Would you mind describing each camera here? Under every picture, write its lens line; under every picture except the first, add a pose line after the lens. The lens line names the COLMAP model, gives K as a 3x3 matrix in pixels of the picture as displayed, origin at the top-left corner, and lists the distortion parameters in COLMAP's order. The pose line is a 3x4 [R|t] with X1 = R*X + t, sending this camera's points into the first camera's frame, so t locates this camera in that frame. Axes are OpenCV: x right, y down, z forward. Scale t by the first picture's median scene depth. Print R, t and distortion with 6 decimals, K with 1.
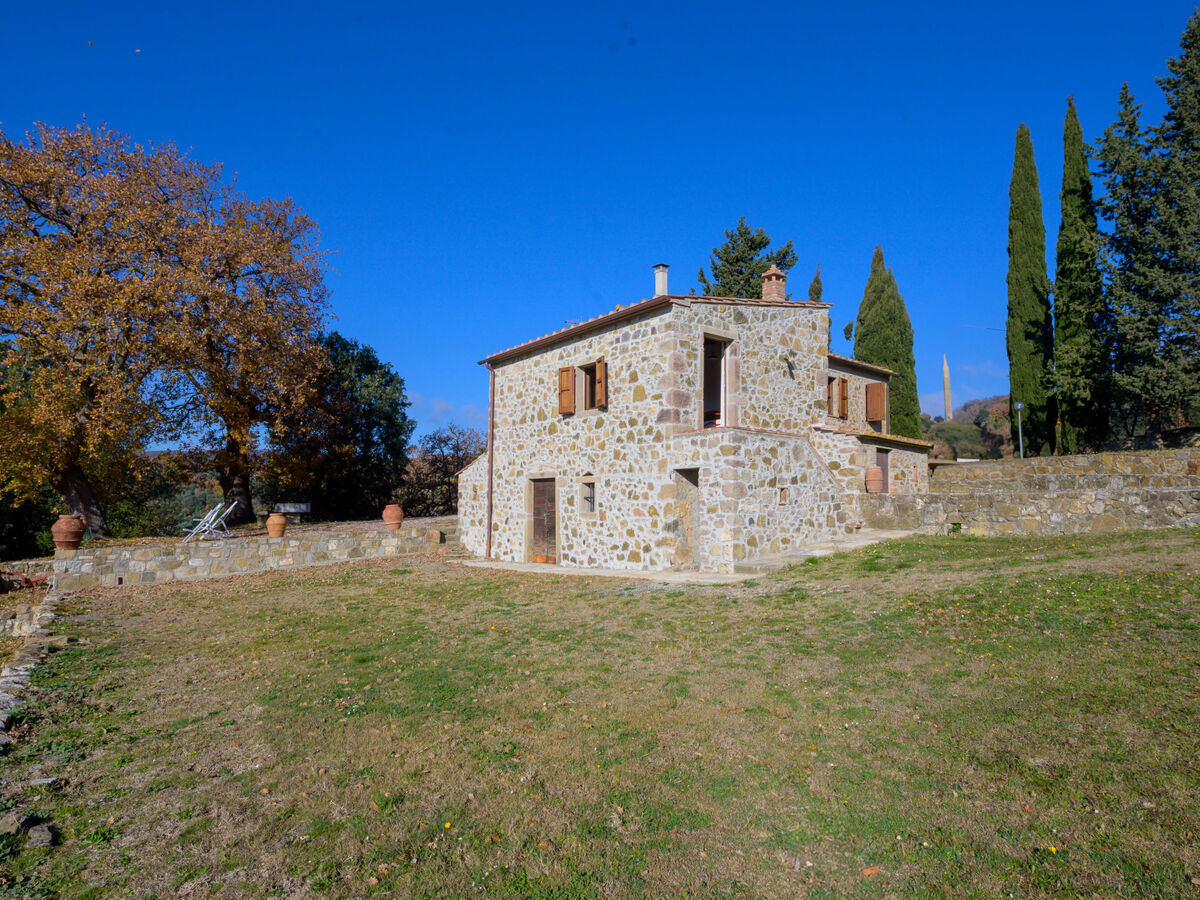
lens RADIAL K [[751.8, 0, 604.6], [0, 751.8, 446.8], [0, 0, 1]] dist [-0.007337, 0.007464]
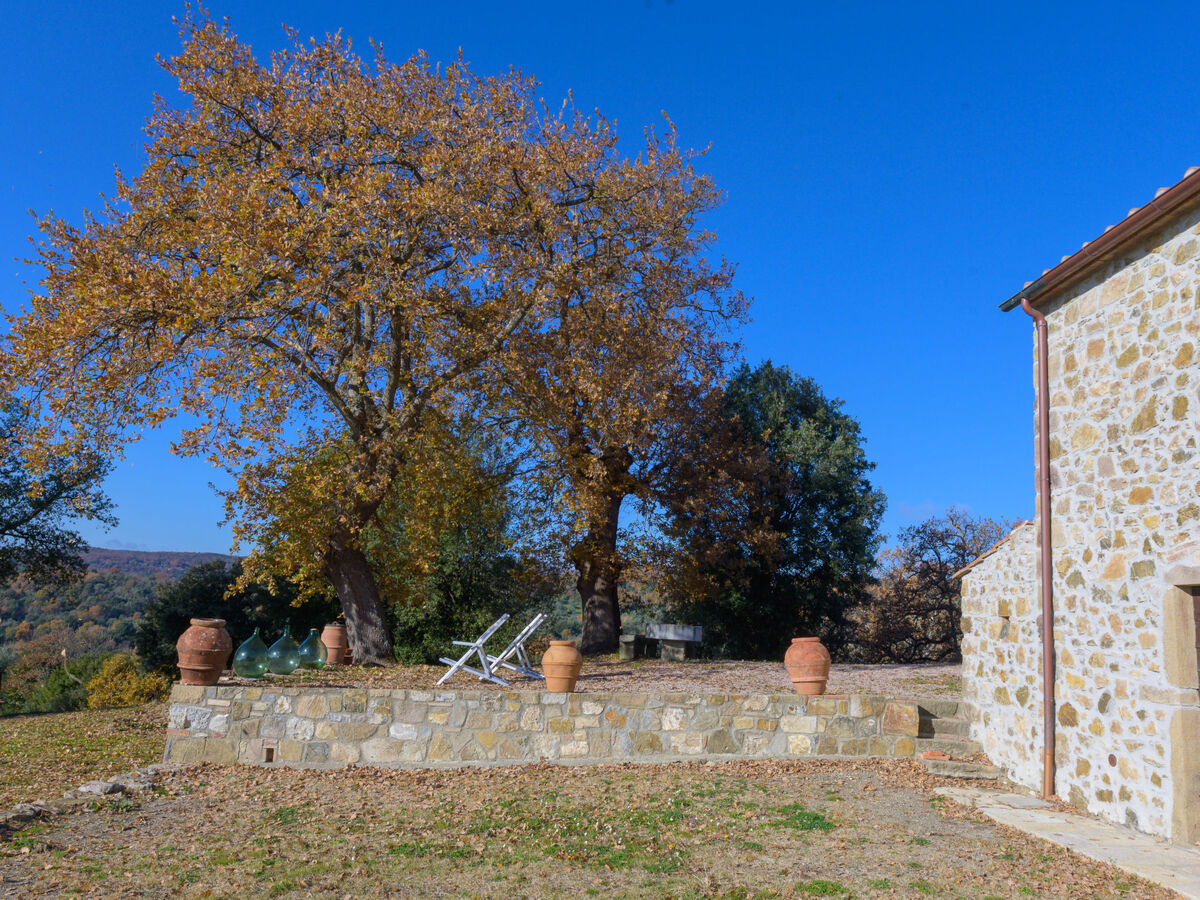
lens RADIAL K [[906.6, 0, 606.0], [0, 906.6, 446.4], [0, 0, 1]] dist [-0.001366, 0.004030]
pose [[0.841977, -0.050233, -0.537170, -0.102480], [-0.019793, 0.992110, -0.123800, 0.039270], [0.539150, 0.114869, 0.834339, 0.553578]]
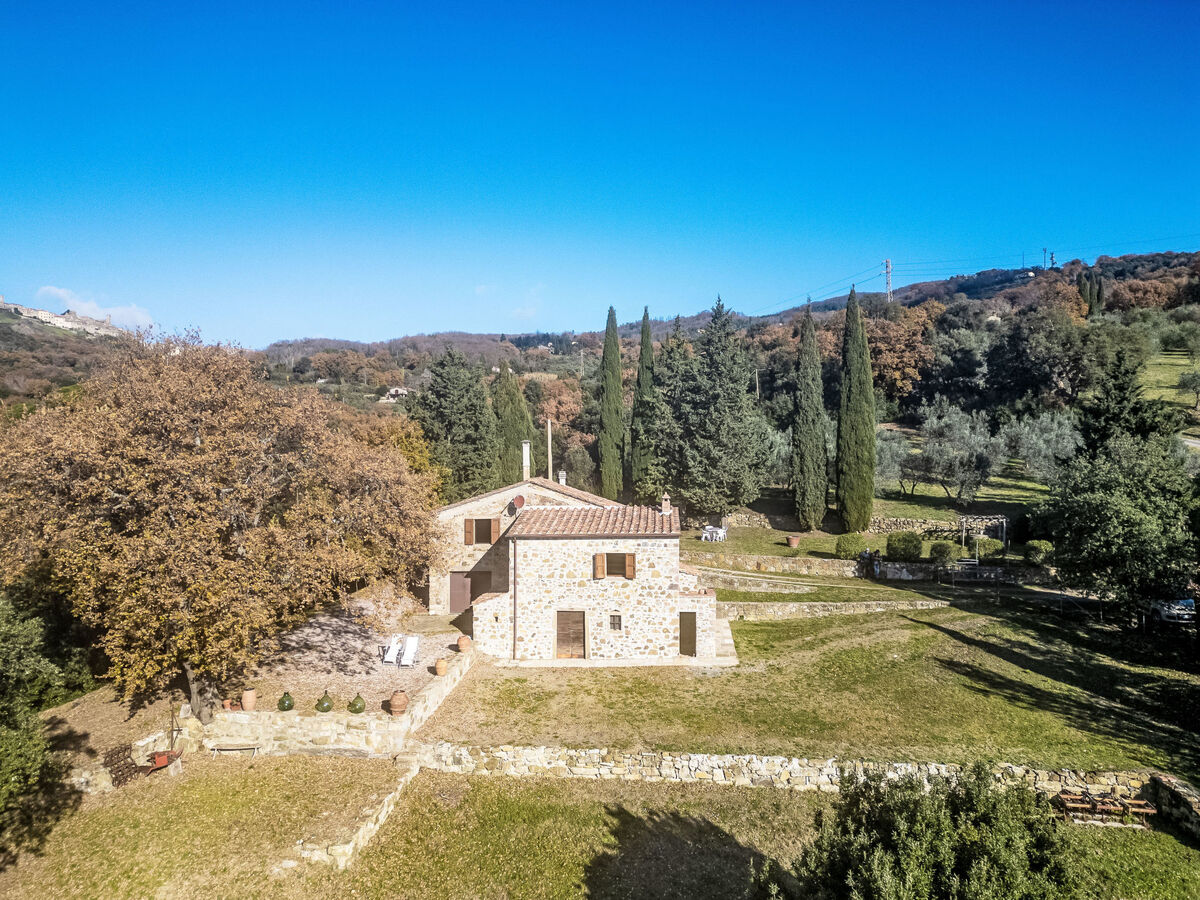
lens RADIAL K [[819.3, 0, 616.9], [0, 819.3, 373.5], [0, 0, 1]] dist [0.038616, -0.000563]
pose [[0.670249, 0.067296, 0.739079, -1.594863], [-0.053767, 0.997666, -0.042082, -0.476490], [-0.740186, -0.011533, 0.672303, -0.432548]]
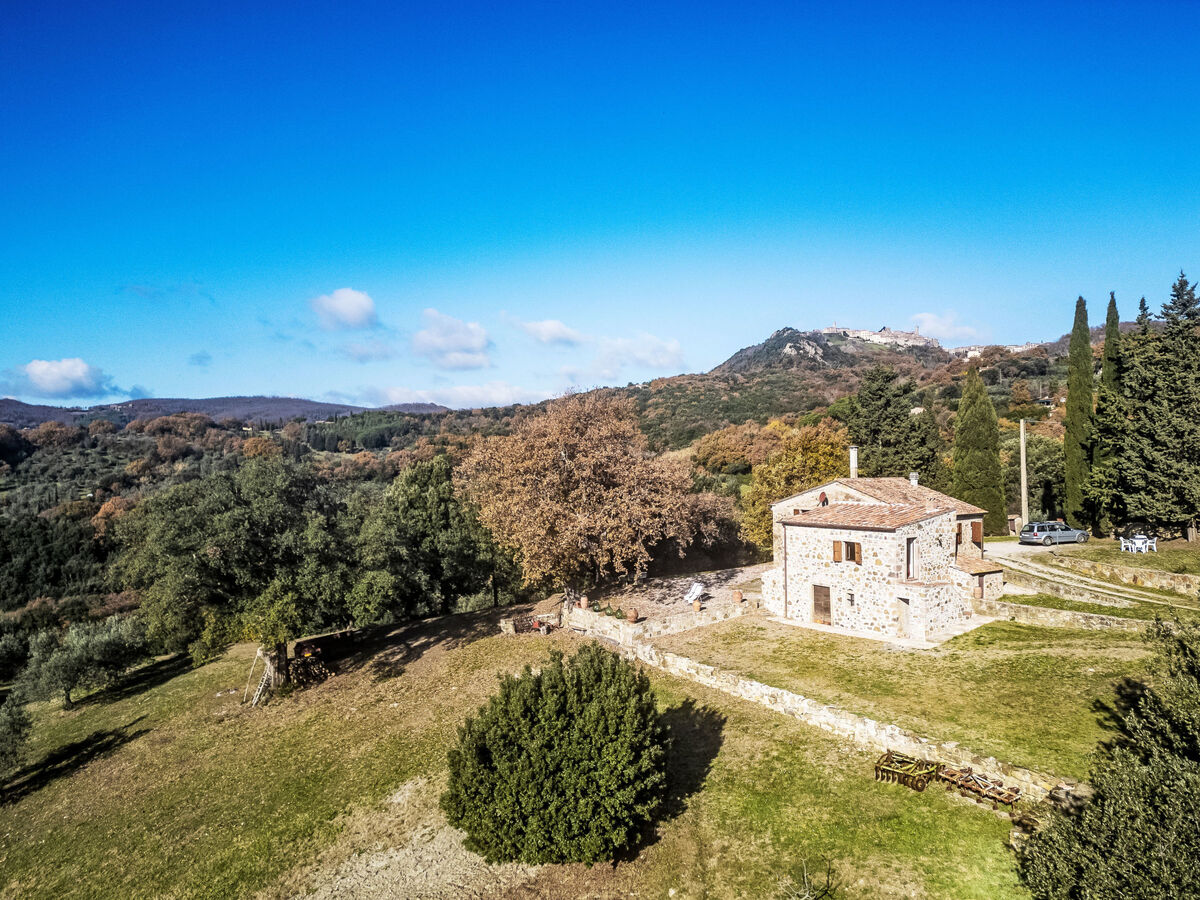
lens RADIAL K [[819.3, 0, 609.4], [0, 819.3, 458.4], [0, 0, 1]] dist [0.038616, -0.000563]
pose [[0.998425, -0.014981, -0.054068, -0.595557], [0.019117, 0.996862, 0.076812, -0.554560], [0.052747, -0.077725, 0.995579, -1.475501]]
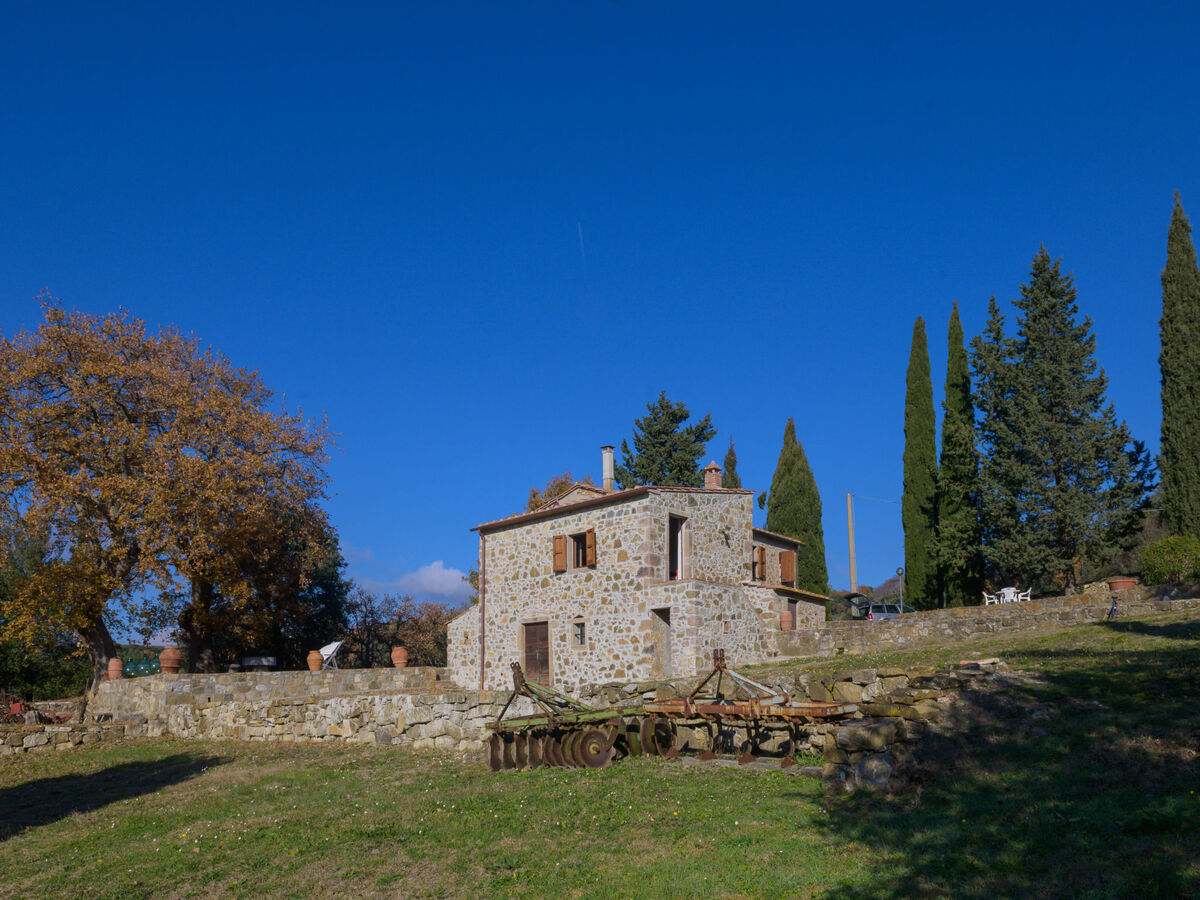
lens RADIAL K [[947.9, 0, 594.9], [0, 947.9, 606.6], [0, 0, 1]] dist [0.002462, -0.004694]
pose [[0.989405, 0.004883, 0.145098, -0.226740], [-0.001317, 0.999695, -0.024662, 0.057803], [-0.145174, 0.024210, 0.989110, -0.629932]]
